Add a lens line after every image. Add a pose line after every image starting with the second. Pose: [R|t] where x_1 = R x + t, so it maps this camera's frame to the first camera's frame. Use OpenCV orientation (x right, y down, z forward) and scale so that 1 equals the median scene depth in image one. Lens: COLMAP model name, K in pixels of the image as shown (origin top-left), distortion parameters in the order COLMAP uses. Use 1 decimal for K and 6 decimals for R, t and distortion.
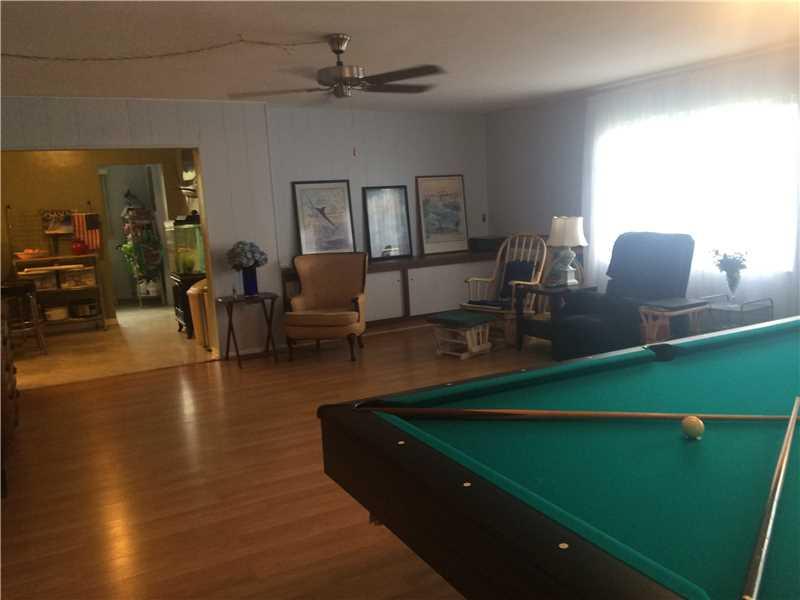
lens RADIAL K [[680.2, 0, 401.0], [0, 680.2, 299.8], [0, 0, 1]] dist [0.044904, -0.005226]
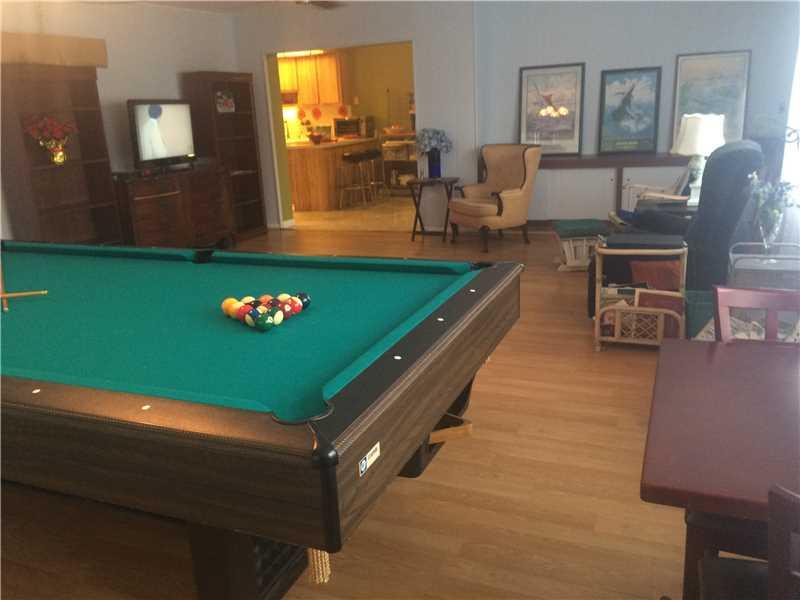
lens RADIAL K [[680.2, 0, 400.3], [0, 680.2, 300.5], [0, 0, 1]] dist [0.044904, -0.005226]
pose [[0.647492, 0.232284, -0.725809, 0.508699], [-0.096983, 0.969787, 0.223847, -0.048982], [0.755876, -0.074549, 0.650457, 0.189279]]
